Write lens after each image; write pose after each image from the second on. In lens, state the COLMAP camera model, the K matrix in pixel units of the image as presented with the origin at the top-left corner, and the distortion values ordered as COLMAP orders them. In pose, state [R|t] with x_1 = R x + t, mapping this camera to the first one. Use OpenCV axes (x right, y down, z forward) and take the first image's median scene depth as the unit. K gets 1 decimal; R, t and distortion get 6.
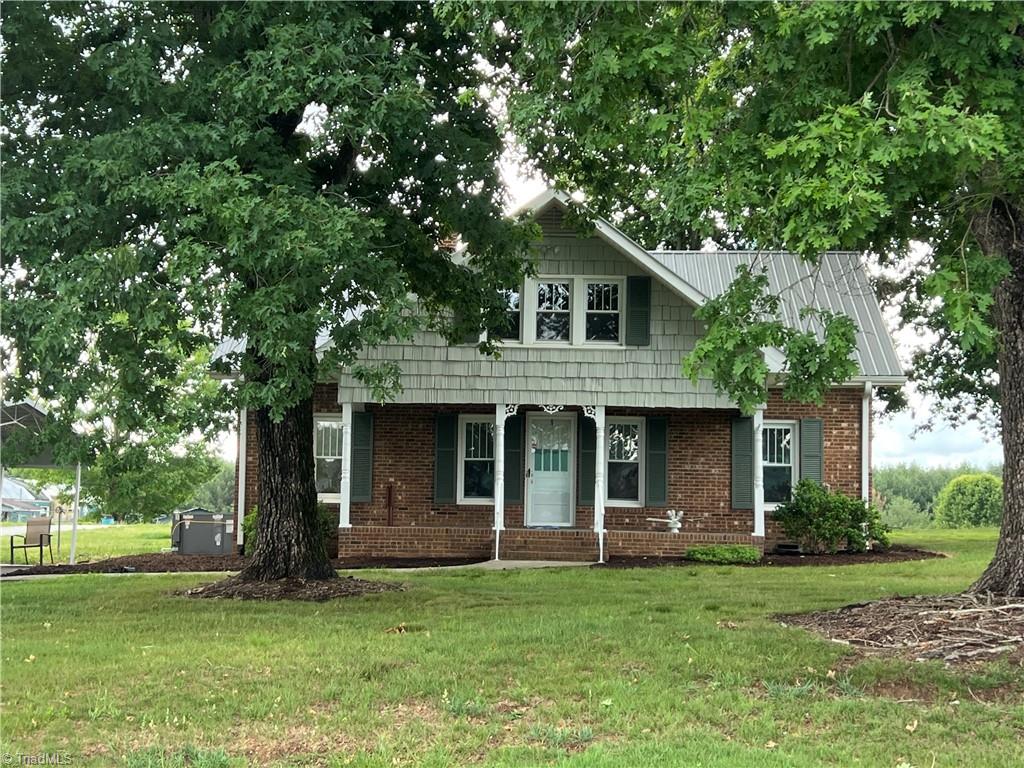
lens RADIAL K [[1643.2, 0, 512.0], [0, 1643.2, 384.0], [0, 0, 1]] dist [0.150623, -0.011136]
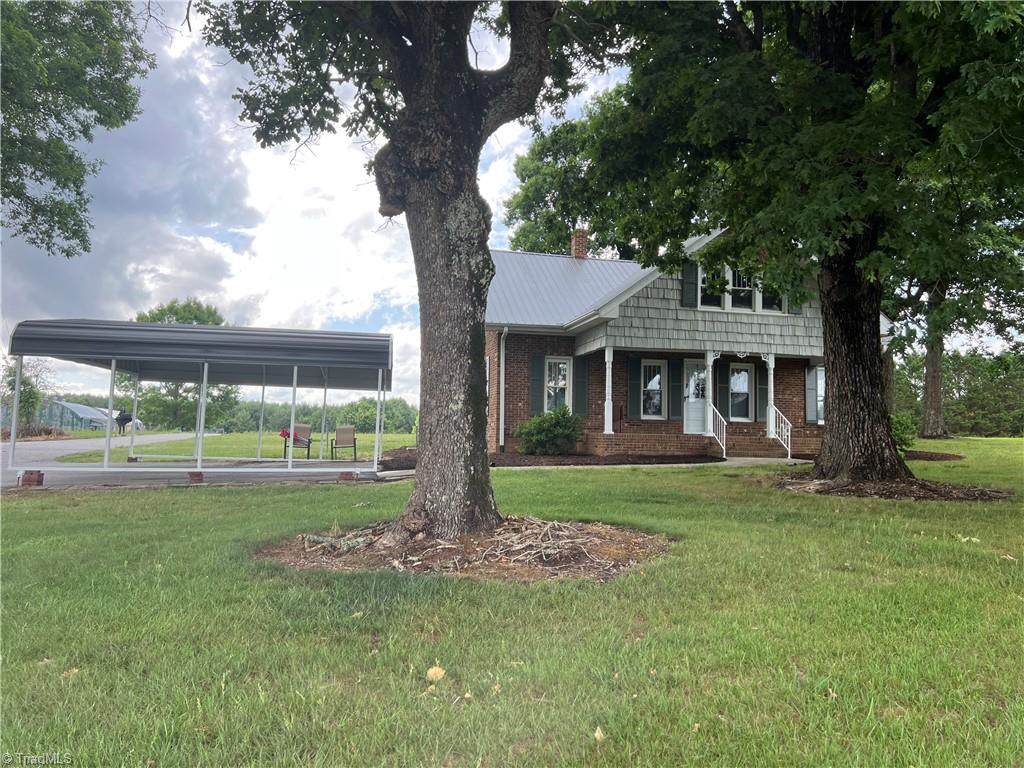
lens RADIAL K [[767.3, 0, 512.0], [0, 767.3, 384.0], [0, 0, 1]] dist [0.049006, -0.000195]
pose [[0.967911, 0.019536, 0.250533, -0.346620], [-0.024280, 0.999579, 0.015858, 0.035394], [-0.250118, -0.021432, 0.967978, 0.379534]]
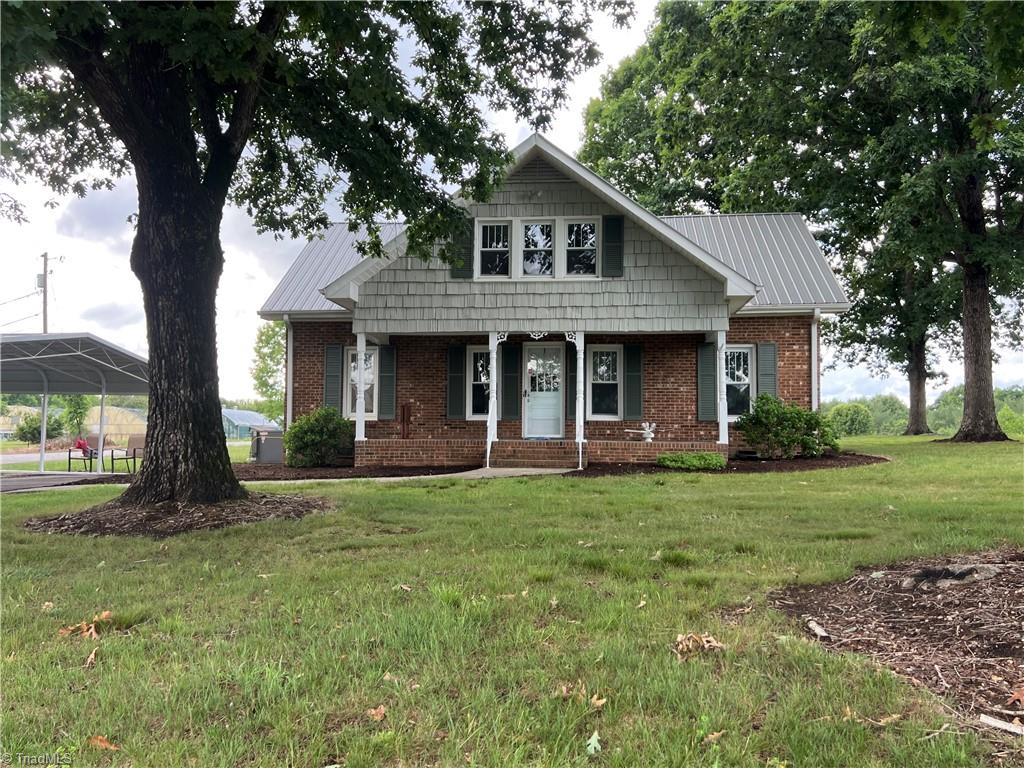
lens RADIAL K [[906.4, 0, 512.0], [0, 906.4, 384.0], [0, 0, 1]] dist [0.079298, -0.003319]
pose [[0.997667, -0.015467, -0.066499, 0.047576], [0.017131, 0.999553, 0.024521, 0.033364], [0.066090, -0.025603, 0.997485, 0.369254]]
